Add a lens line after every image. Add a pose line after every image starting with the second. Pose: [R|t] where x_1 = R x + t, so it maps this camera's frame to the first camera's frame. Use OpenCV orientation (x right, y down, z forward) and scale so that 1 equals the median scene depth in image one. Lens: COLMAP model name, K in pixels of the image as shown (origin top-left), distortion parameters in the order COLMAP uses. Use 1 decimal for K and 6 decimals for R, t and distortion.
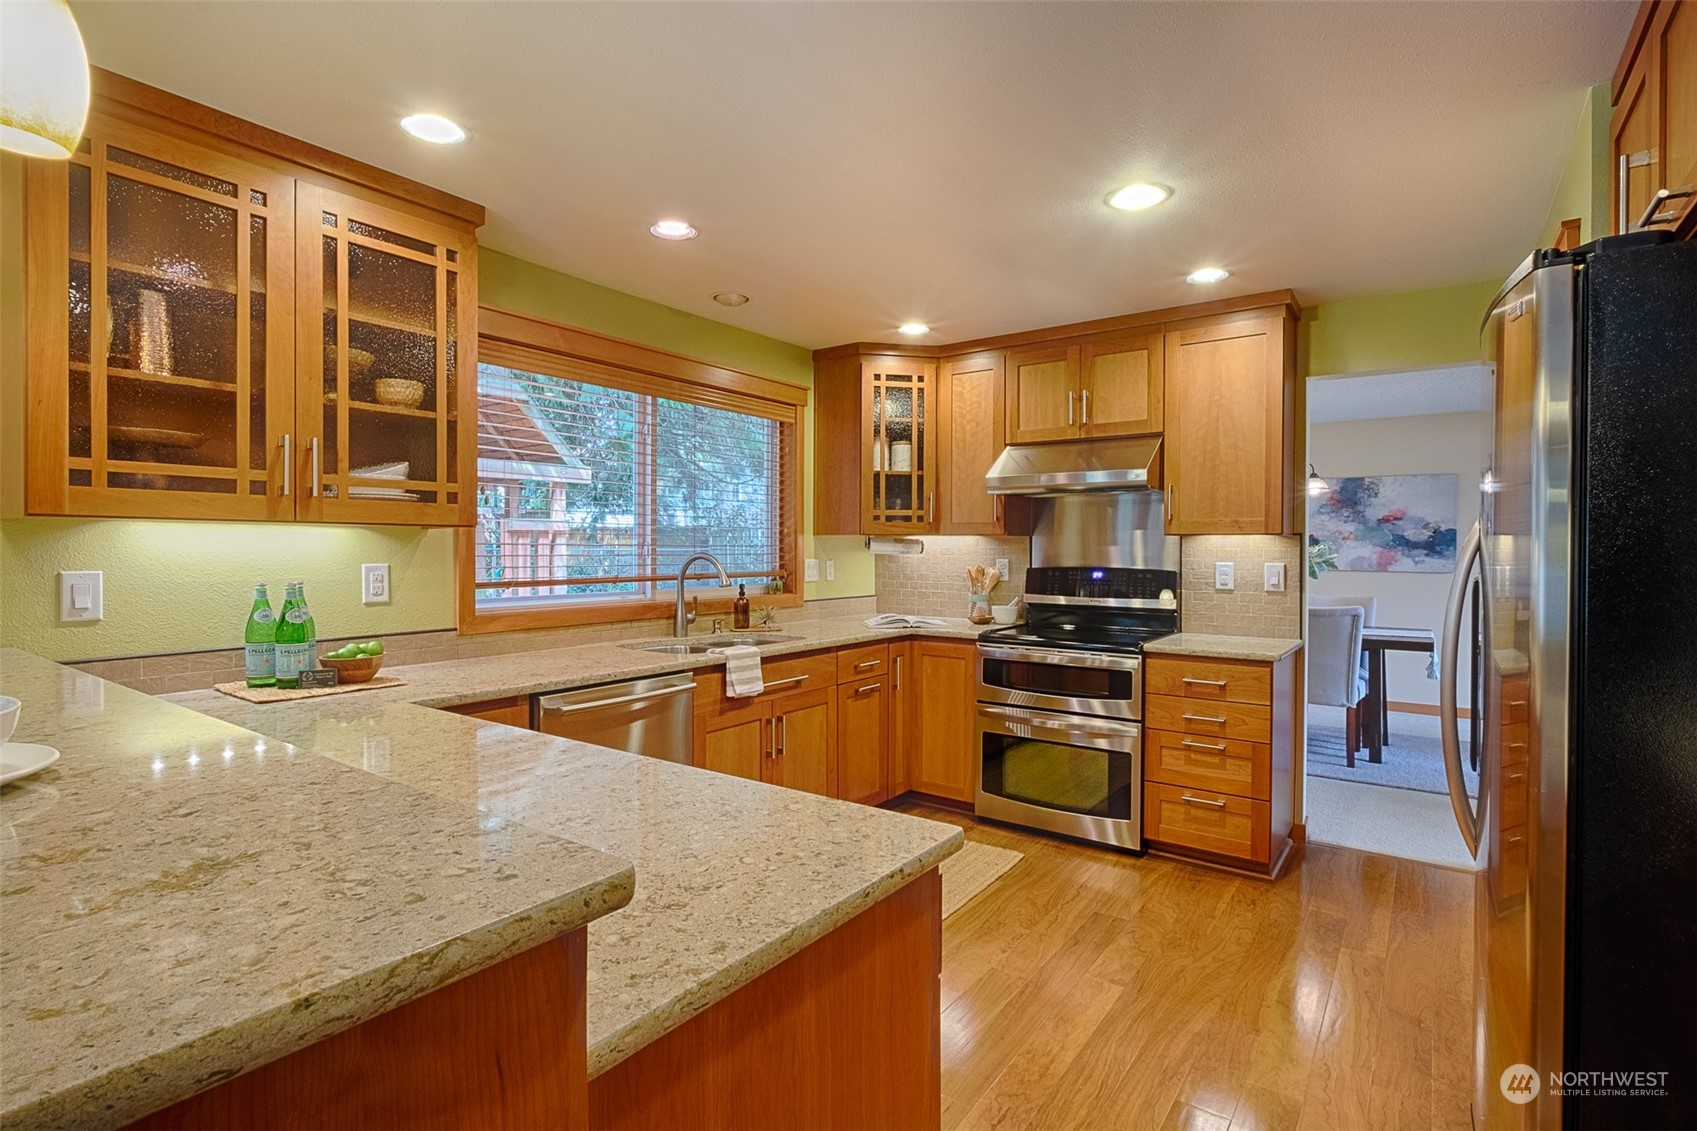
lens RADIAL K [[795.5, 0, 853.6], [0, 795.5, 556.0], [0, 0, 1]] dist [0.003236, 0.000233]
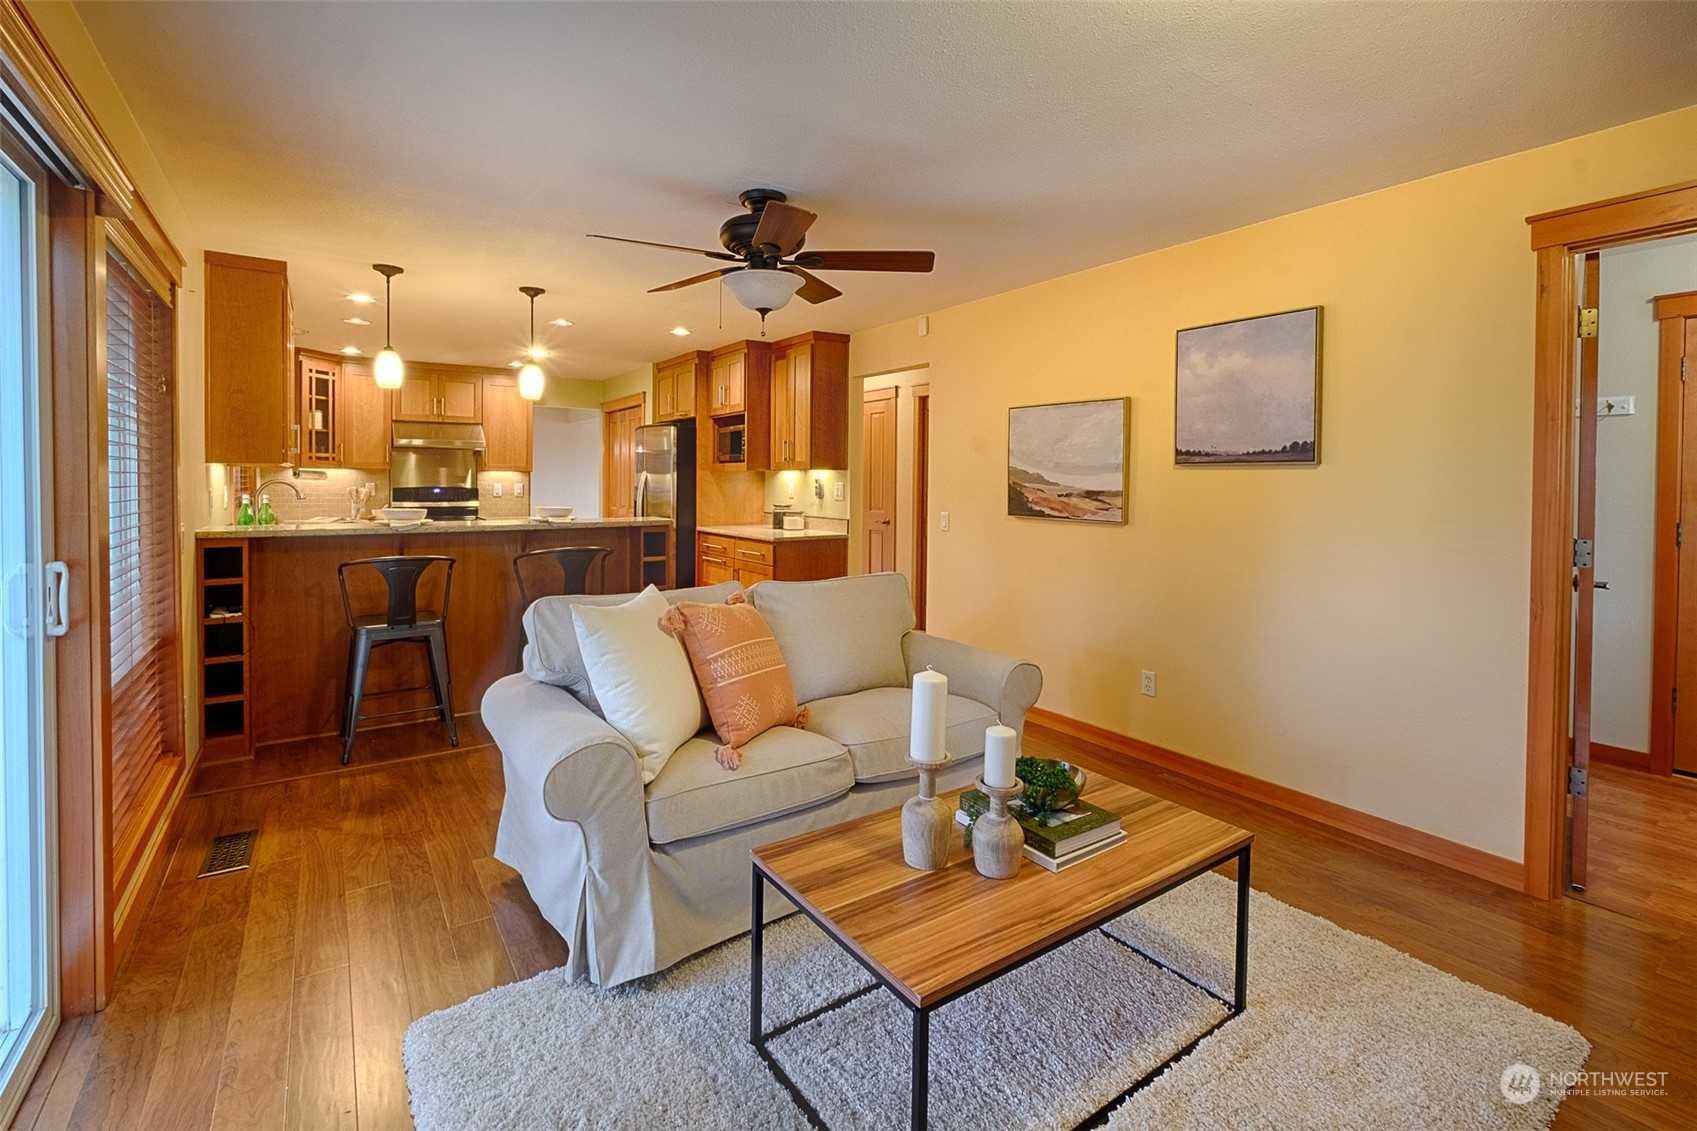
lens RADIAL K [[779.7, 0, 821.9], [0, 779.7, 483.2], [0, 0, 1]] dist [-0.003362, -0.000344]
pose [[0.366136, -0.004685, 0.930550, -1.181888], [0.003994, 0.999986, 0.003463, 0.002797], [-0.930553, 0.002449, 0.366150, -0.605770]]
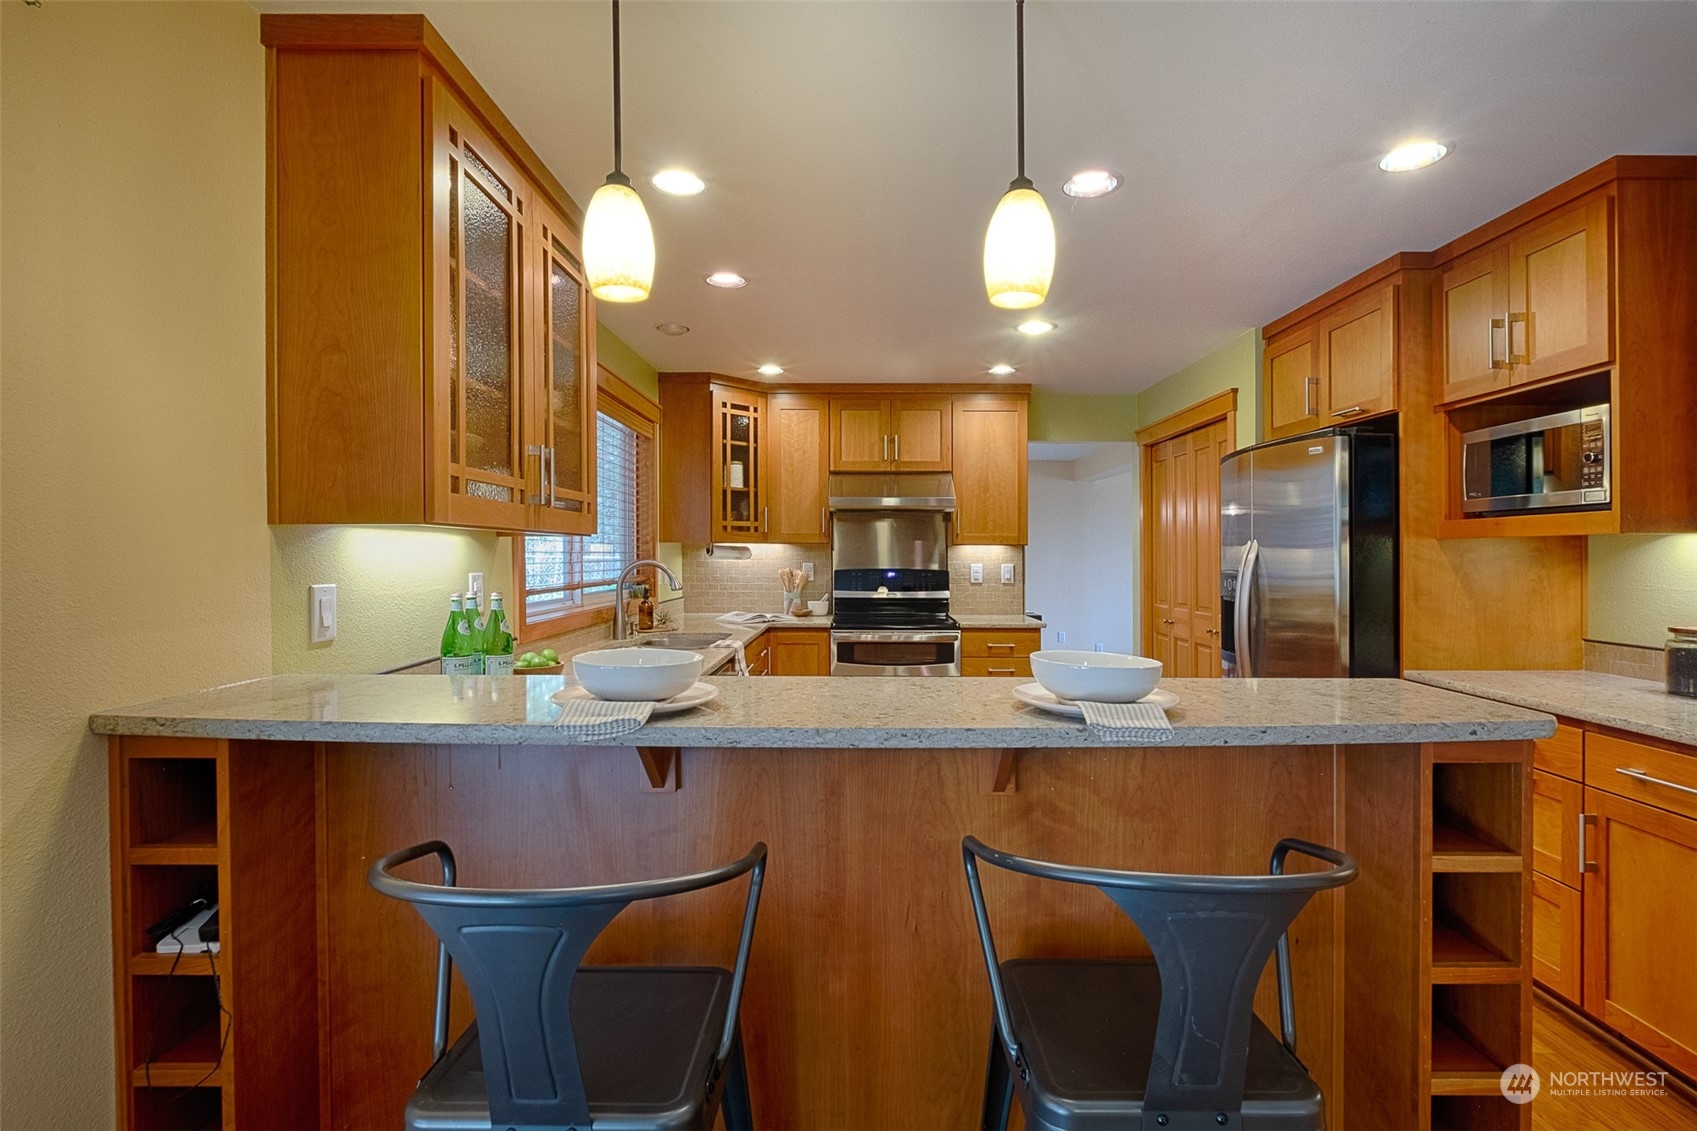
lens RADIAL K [[788.4, 0, 837.4], [0, 788.4, 564.1], [0, 0, 1]] dist [0.000650, -0.000181]
pose [[0.825704, -0.010072, 0.564014, -0.530571], [0.006786, 0.999946, 0.007922, -0.004432], [-0.564063, -0.002714, 0.825727, -0.029498]]
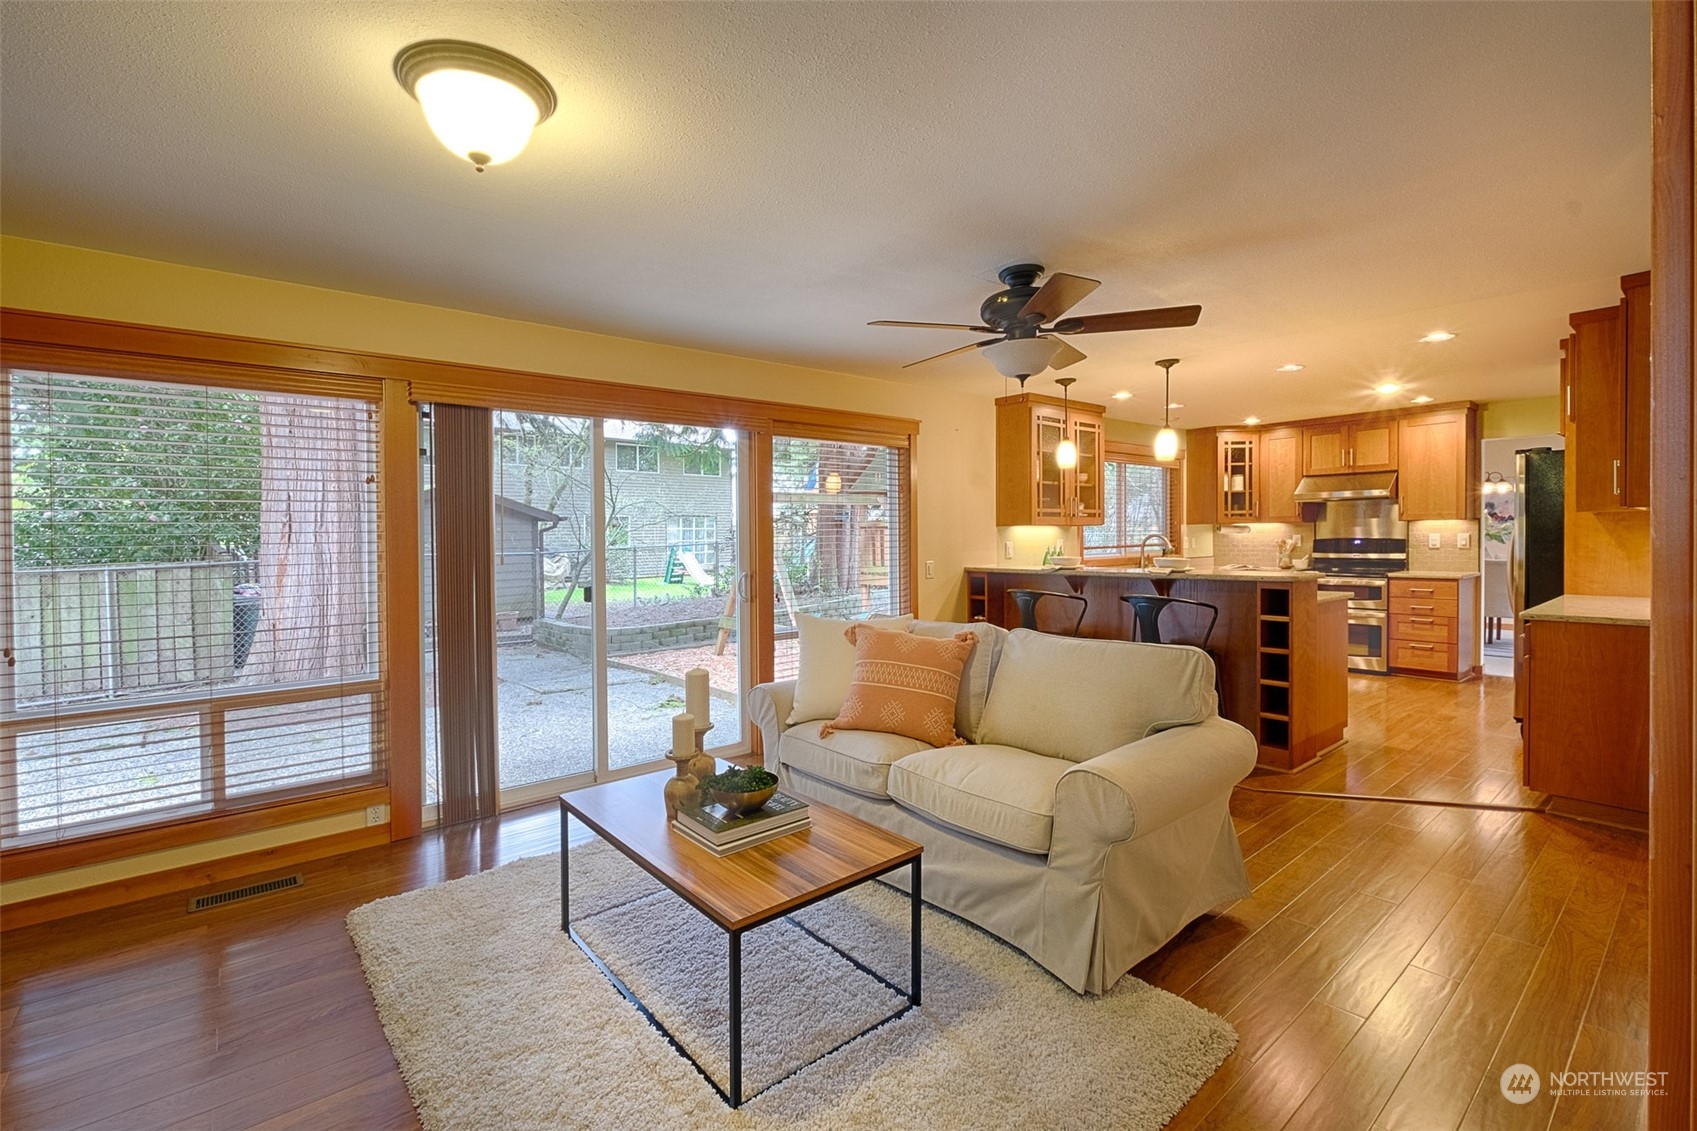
lens RADIAL K [[716.0, 0, 851.8], [0, 716.0, 555.7], [0, 0, 1]] dist [0.000663, -0.000079]
pose [[0.964793, -0.011343, -0.262764, -0.444205], [0.016323, 0.999726, 0.016777, 0.008300], [0.262502, -0.020476, 0.964714, -1.054134]]
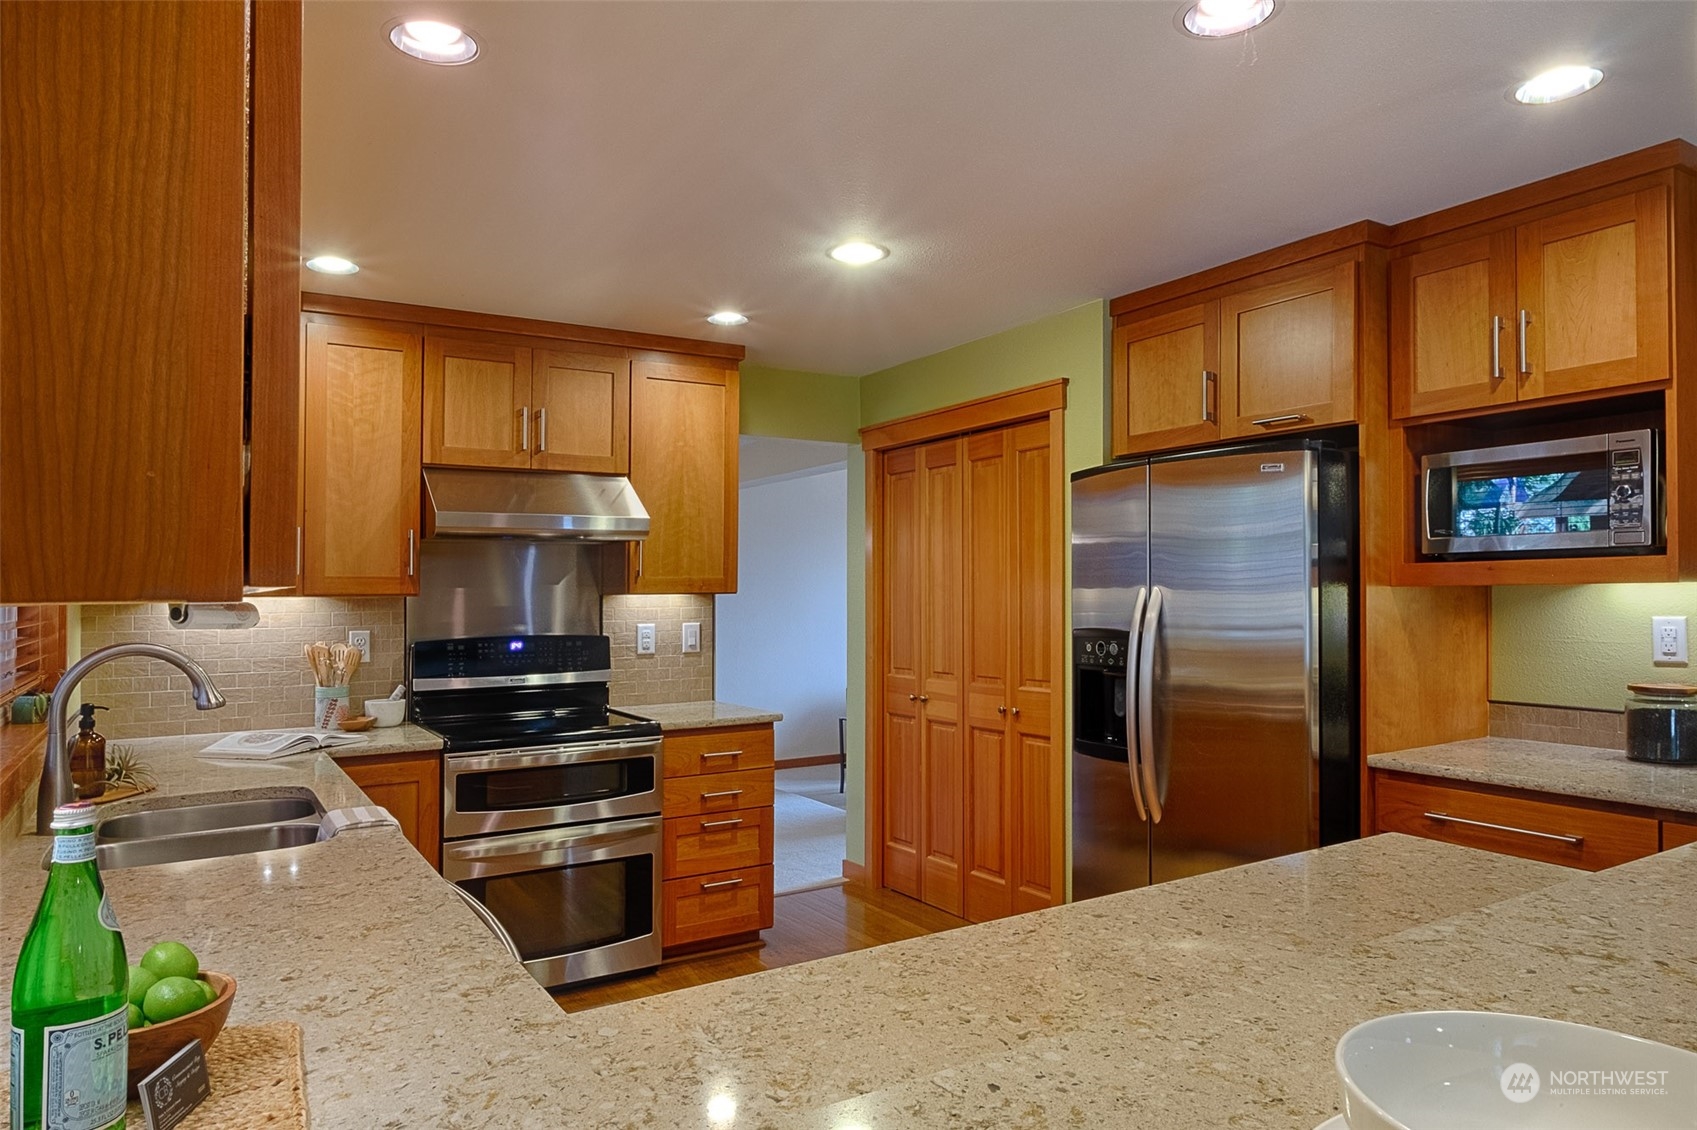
lens RADIAL K [[1077.2, 0, 792.7], [0, 1077.2, 582.2], [0, 0, 1]] dist [-0.002273, -0.000699]
pose [[0.408628, -0.001226, 0.912700, -0.564871], [0.021668, 0.999730, -0.008357, -0.024613], [-0.912444, 0.023191, 0.408545, 0.344875]]
